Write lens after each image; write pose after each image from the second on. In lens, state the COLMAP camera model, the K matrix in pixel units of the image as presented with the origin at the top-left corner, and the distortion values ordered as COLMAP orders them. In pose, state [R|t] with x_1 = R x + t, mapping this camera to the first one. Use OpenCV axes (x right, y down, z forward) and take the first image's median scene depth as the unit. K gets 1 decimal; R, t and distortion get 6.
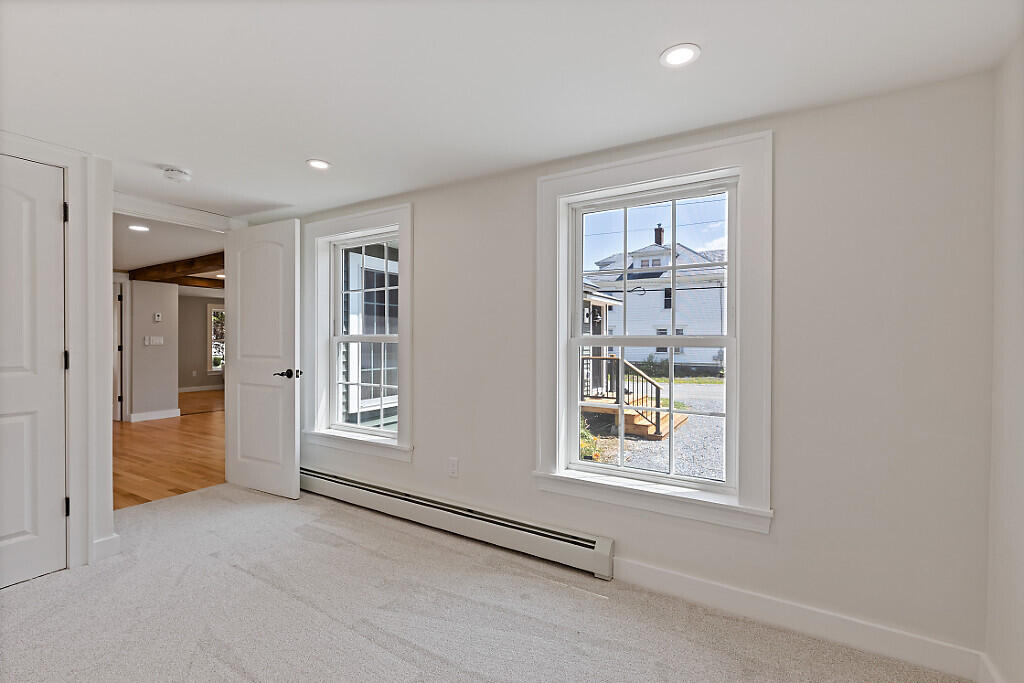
lens RADIAL K [[464.3, 0, 494.9], [0, 464.3, 343.5], [0, 0, 1]] dist [-0.000126, 0.000166]
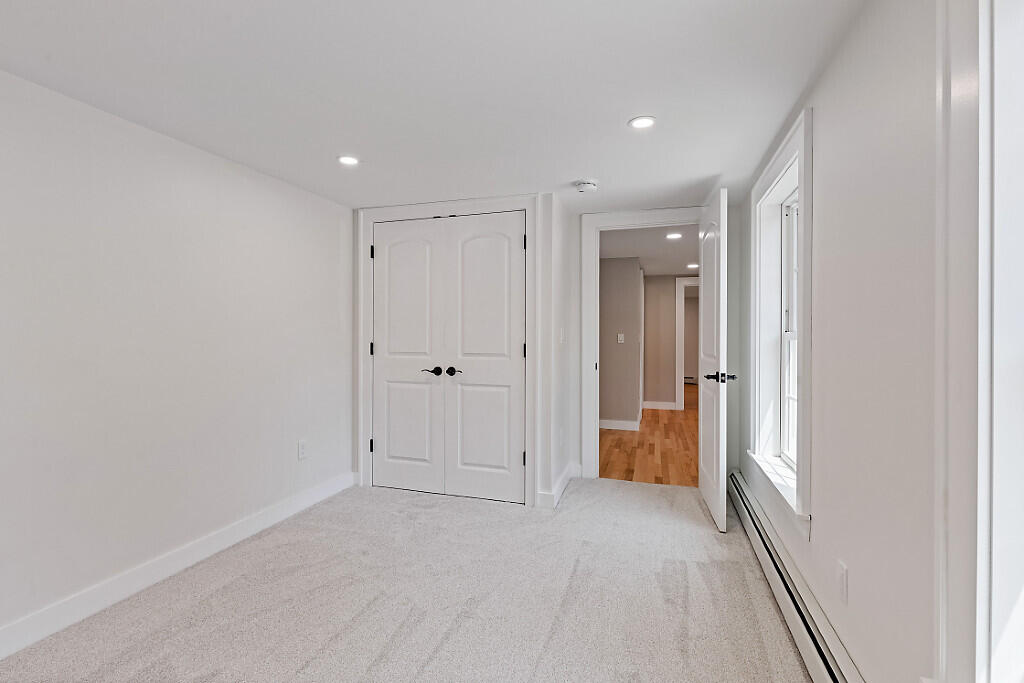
lens RADIAL K [[470.2, 0, 506.5], [0, 470.2, 336.4], [0, 0, 1]] dist [-0.001208, -0.000429]
pose [[0.251190, 0.001863, -0.967936, 0.325200], [-0.012865, 0.999916, -0.001415, -0.002028], [0.967852, 0.012808, 0.251193, 0.496669]]
